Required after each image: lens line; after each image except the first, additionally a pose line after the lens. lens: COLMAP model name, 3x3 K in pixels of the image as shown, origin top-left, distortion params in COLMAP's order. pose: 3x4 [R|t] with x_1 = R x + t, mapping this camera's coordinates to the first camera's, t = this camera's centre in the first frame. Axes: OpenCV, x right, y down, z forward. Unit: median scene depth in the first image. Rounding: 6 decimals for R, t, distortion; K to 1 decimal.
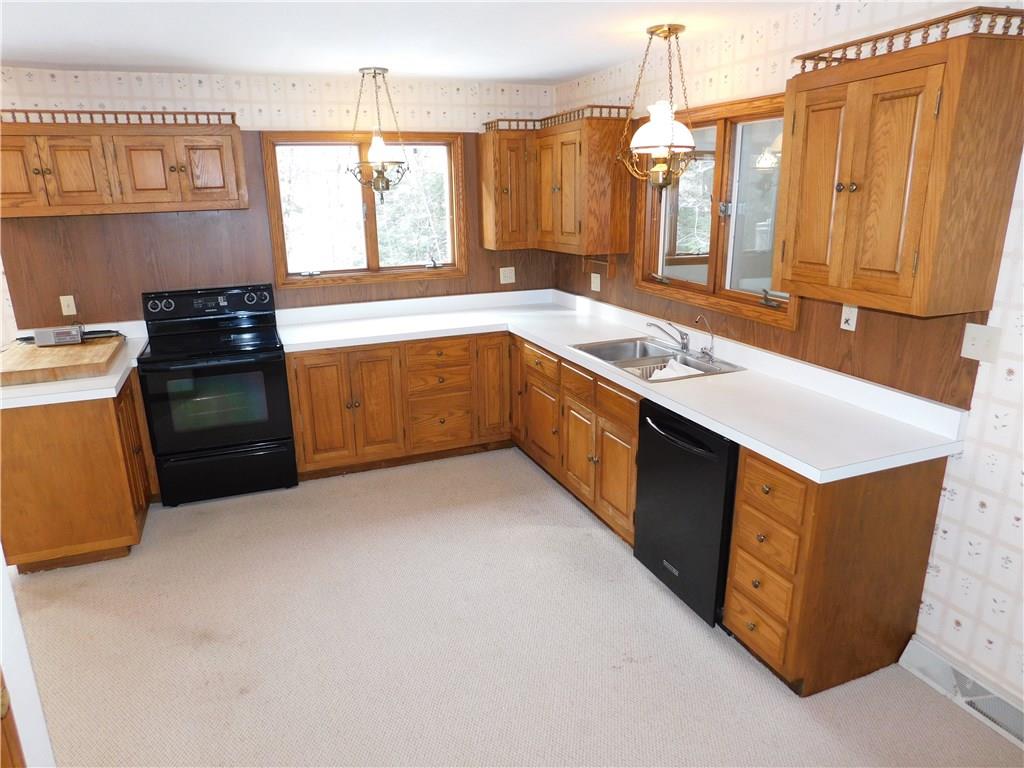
lens RADIAL K [[683.1, 0, 512.0], [0, 683.1, 380.9], [0, 0, 1]] dist [-0.056747, 0.048748]
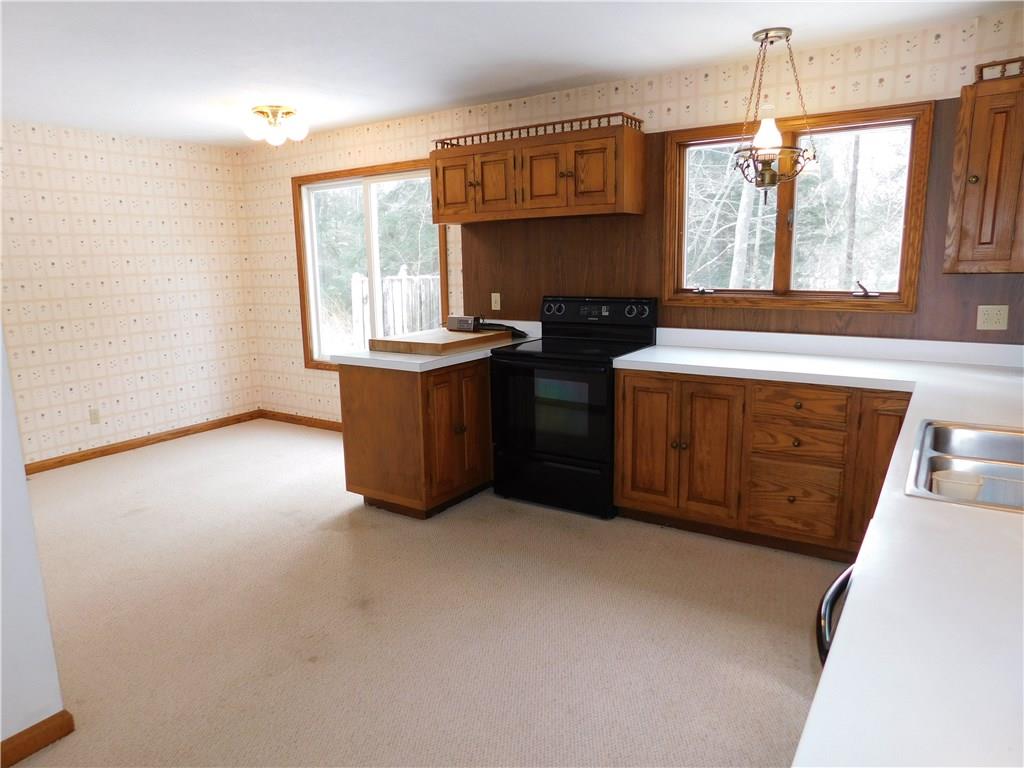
lens RADIAL K [[683.1, 0, 513.4], [0, 683.1, 383.5], [0, 0, 1]] dist [-0.056747, 0.048748]
pose [[0.573284, 0.158001, -0.803979, 0.304092], [-0.217281, 0.975417, 0.036759, -0.024671], [0.790022, 0.153615, 0.593521, 0.342685]]
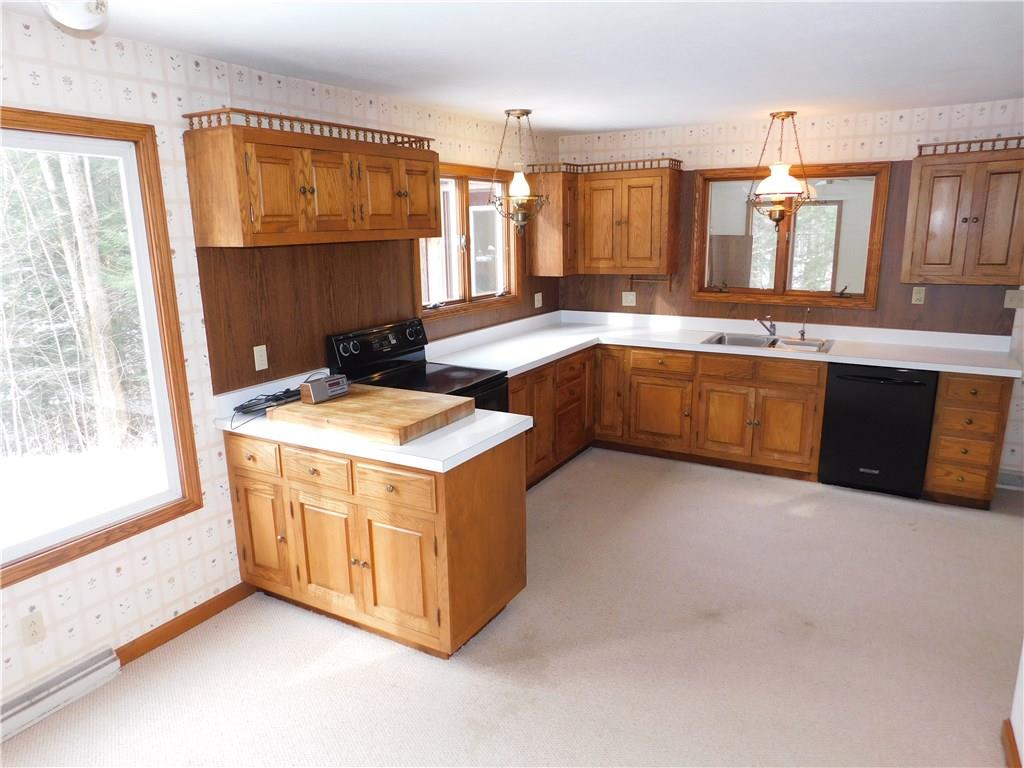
lens RADIAL K [[683.1, 0, 512.9], [0, 683.1, 382.3], [0, 0, 1]] dist [-0.056747, 0.048748]
pose [[0.786881, -0.129870, 0.603284, -0.882606], [0.167836, 0.985792, -0.006701, -0.027509], [-0.593842, 0.106526, 0.797498, 0.181849]]
